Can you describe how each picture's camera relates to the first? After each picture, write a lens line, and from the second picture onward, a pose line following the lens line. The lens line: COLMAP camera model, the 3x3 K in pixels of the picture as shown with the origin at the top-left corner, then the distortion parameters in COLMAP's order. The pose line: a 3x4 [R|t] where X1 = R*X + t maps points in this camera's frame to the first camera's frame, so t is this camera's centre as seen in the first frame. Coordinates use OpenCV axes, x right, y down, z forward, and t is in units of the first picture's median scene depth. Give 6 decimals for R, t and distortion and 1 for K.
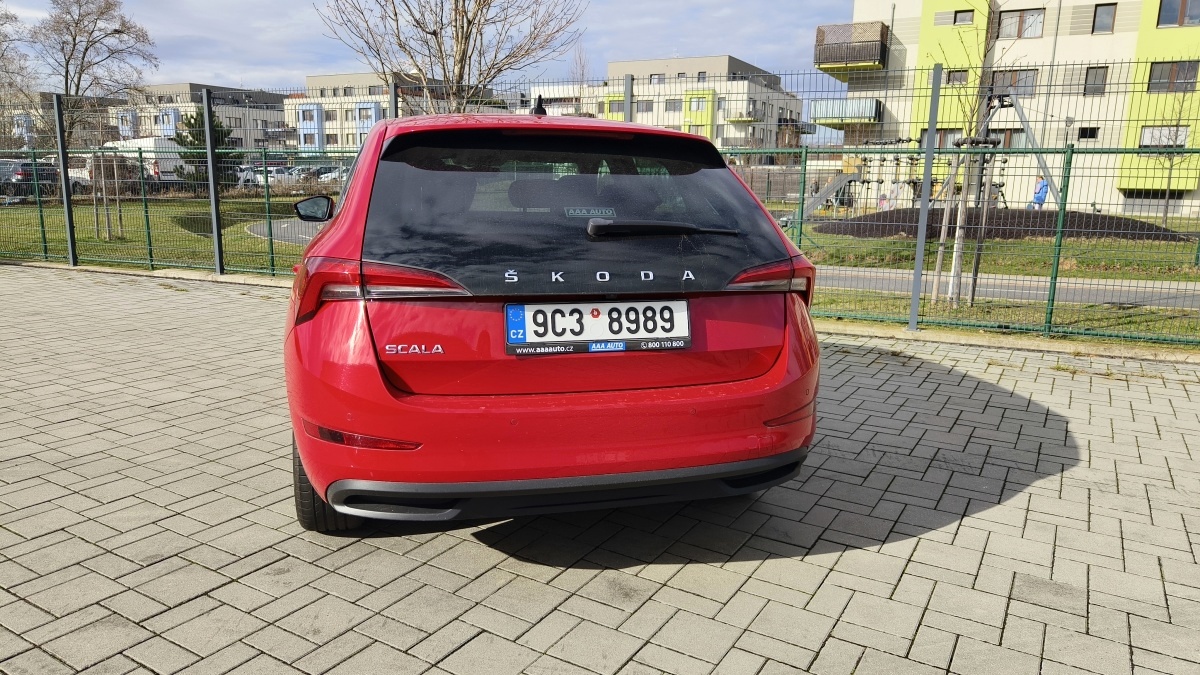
lens RADIAL K [[816.3, 0, 598.2], [0, 816.3, 349.2], [0, 0, 1]] dist [0.001672, 0.000674]
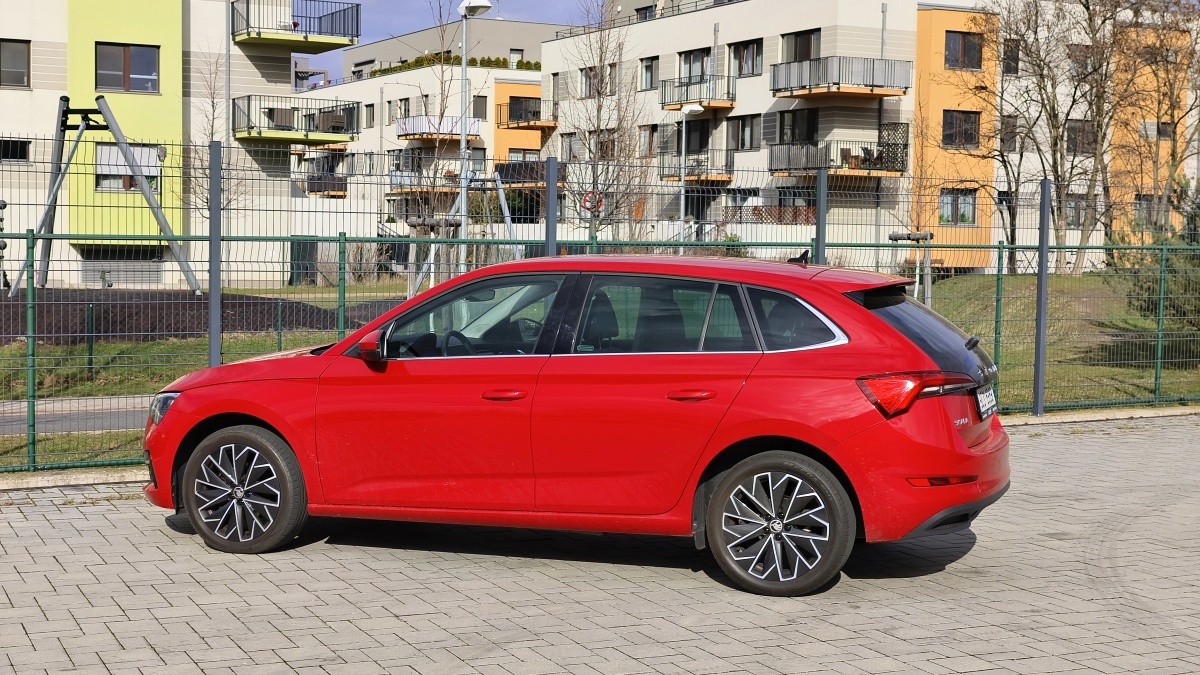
lens RADIAL K [[1710.1, 0, 600.0], [0, 1710.1, 337.5], [0, 0, 1]] dist [0.240747, -0.031475]
pose [[0.570952, -0.054608, 0.819166, -0.379013], [0.162689, 0.985524, -0.047695, -0.014898], [-0.804703, 0.160501, 0.571570, -0.041688]]
